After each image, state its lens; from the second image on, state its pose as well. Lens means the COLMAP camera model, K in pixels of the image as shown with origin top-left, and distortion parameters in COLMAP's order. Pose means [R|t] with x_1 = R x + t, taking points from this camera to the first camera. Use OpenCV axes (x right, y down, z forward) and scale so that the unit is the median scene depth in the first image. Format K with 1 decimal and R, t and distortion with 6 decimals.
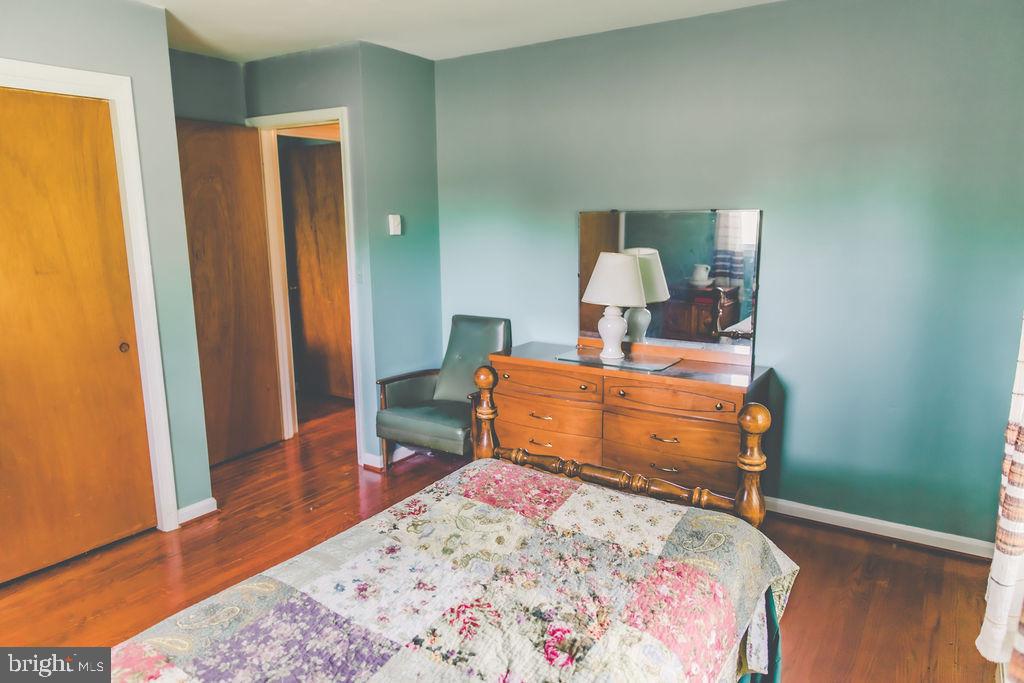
lens RADIAL K [[683.2, 0, 512.0], [0, 683.2, 341.5], [0, 0, 1]] dist [-0.002315, -0.001255]
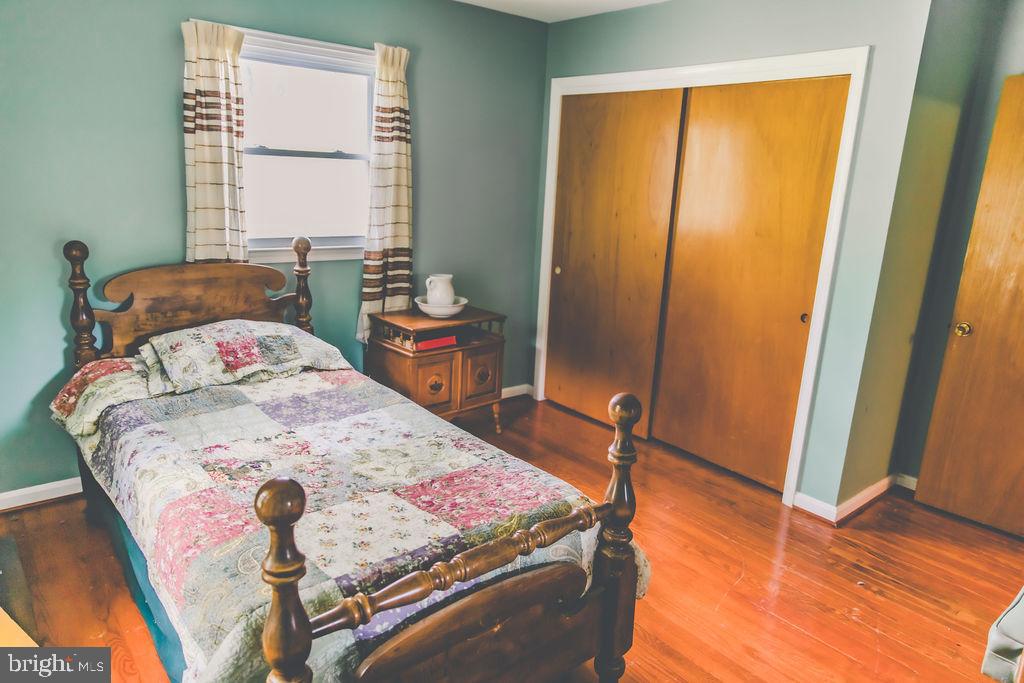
lens RADIAL K [[683.2, 0, 512.0], [0, 683.2, 341.5], [0, 0, 1]] dist [-0.002315, -0.001255]
pose [[-0.287915, 0.228997, -0.929874, 0.839763], [-0.227163, 0.926945, 0.298612, -0.262132], [0.930323, 0.297208, -0.214862, 1.277892]]
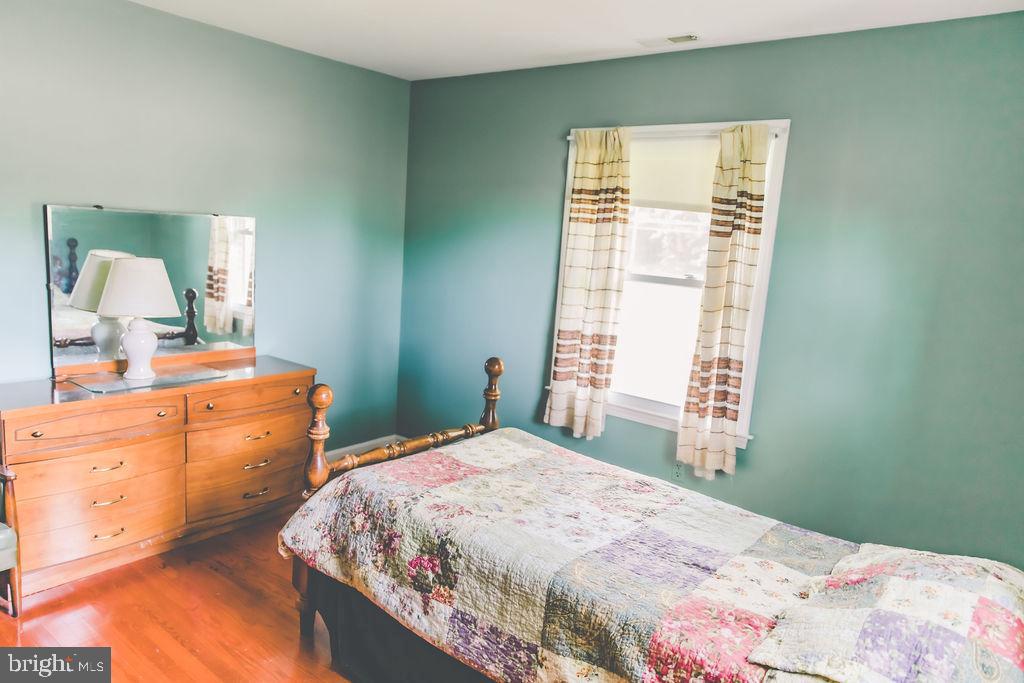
lens RADIAL K [[683.2, 0, 512.0], [0, 683.2, 341.5], [0, 0, 1]] dist [-0.002315, -0.001255]
pose [[0.089652, -0.146094, 0.985200, -1.188445], [0.116296, 0.983952, 0.135326, -0.153027], [-0.989160, 0.102442, 0.105204, 0.777149]]
